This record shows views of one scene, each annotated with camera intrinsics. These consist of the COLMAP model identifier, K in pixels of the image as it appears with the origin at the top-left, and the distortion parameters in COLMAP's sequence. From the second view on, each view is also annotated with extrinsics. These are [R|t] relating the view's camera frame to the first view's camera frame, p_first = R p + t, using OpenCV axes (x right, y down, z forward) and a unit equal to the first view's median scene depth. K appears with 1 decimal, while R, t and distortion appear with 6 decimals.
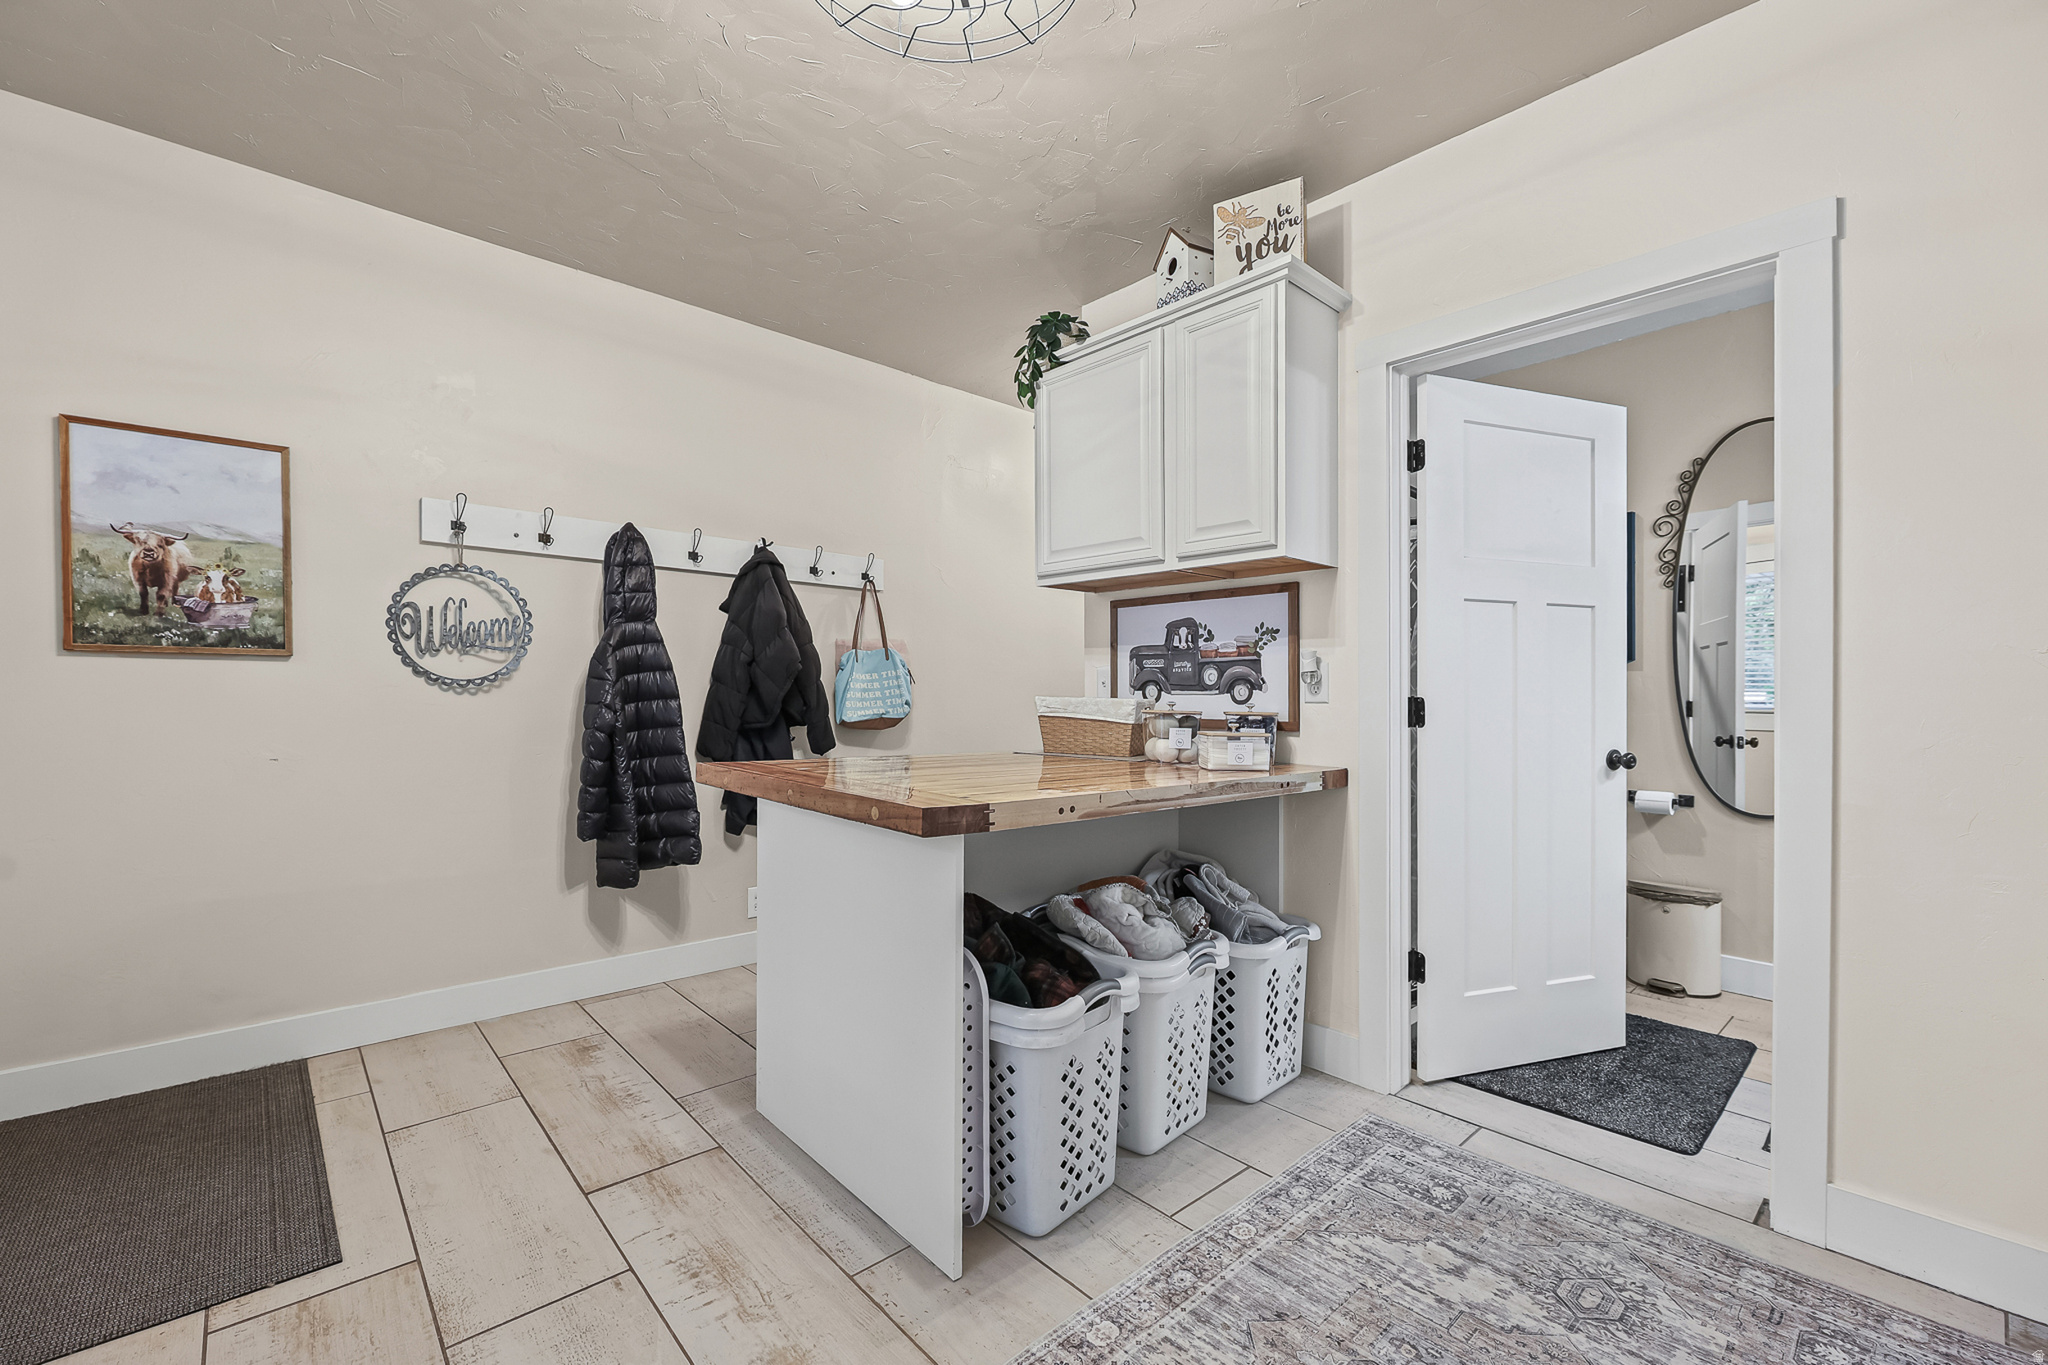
lens RADIAL K [[848.6, 0, 1012.0], [0, 848.6, 695.8], [0, 0, 1]] dist [-0.004888, -0.000926]
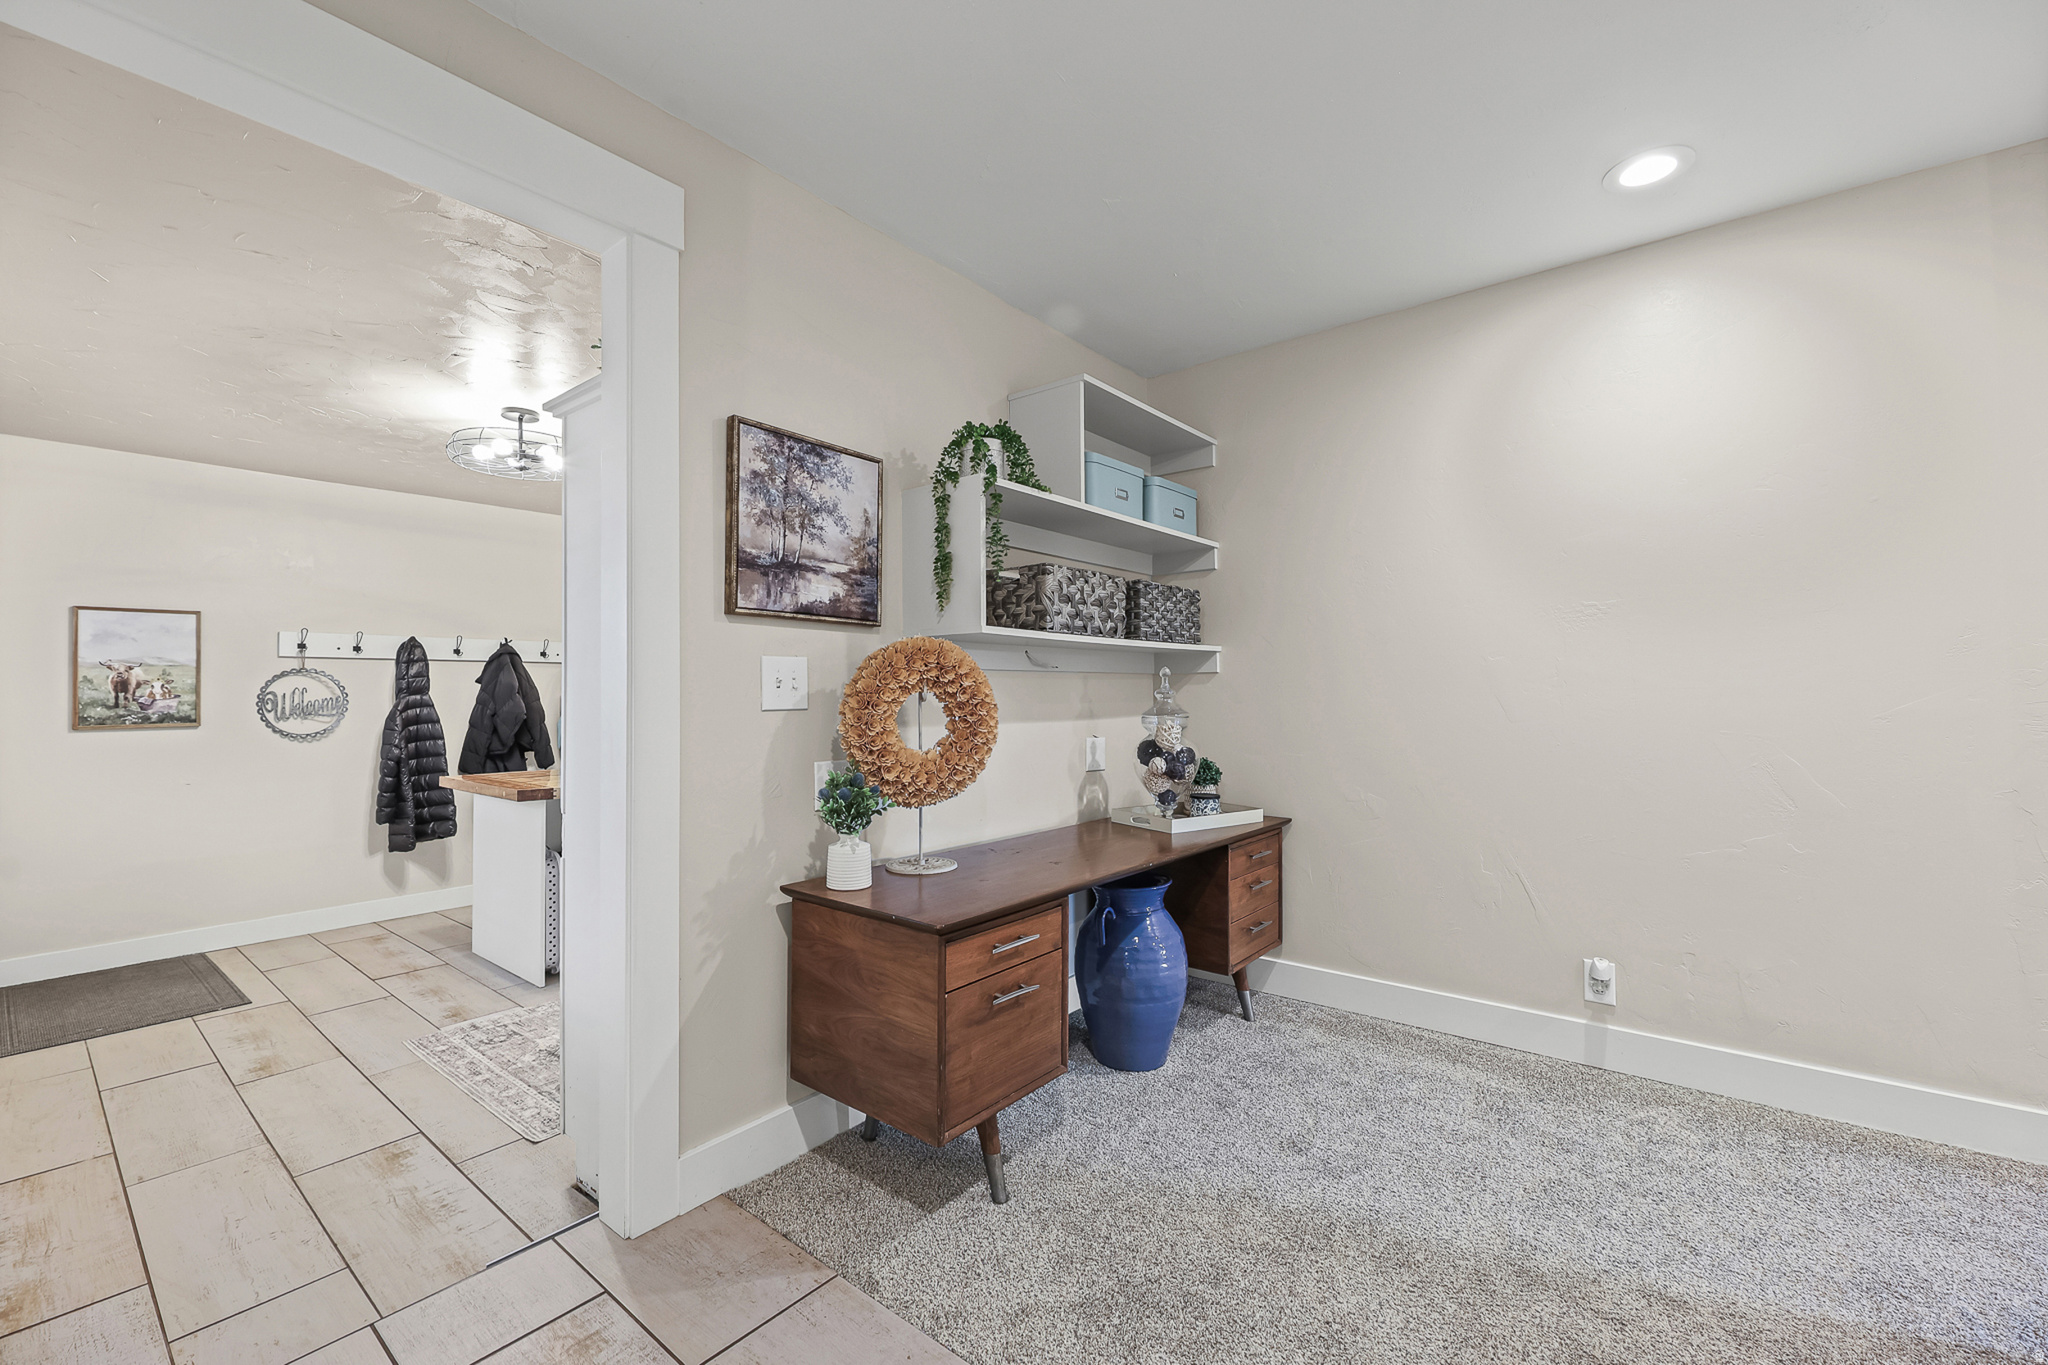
lens RADIAL K [[848.6, 0, 1032.5], [0, 848.6, 651.9], [0, 0, 1]] dist [-0.004888, -0.000926]
pose [[0.985291, -0.011645, 0.170490, 0.483746], [0.019261, 0.998886, -0.043086, -0.075565], [-0.169799, 0.045736, 0.984417, -0.880796]]
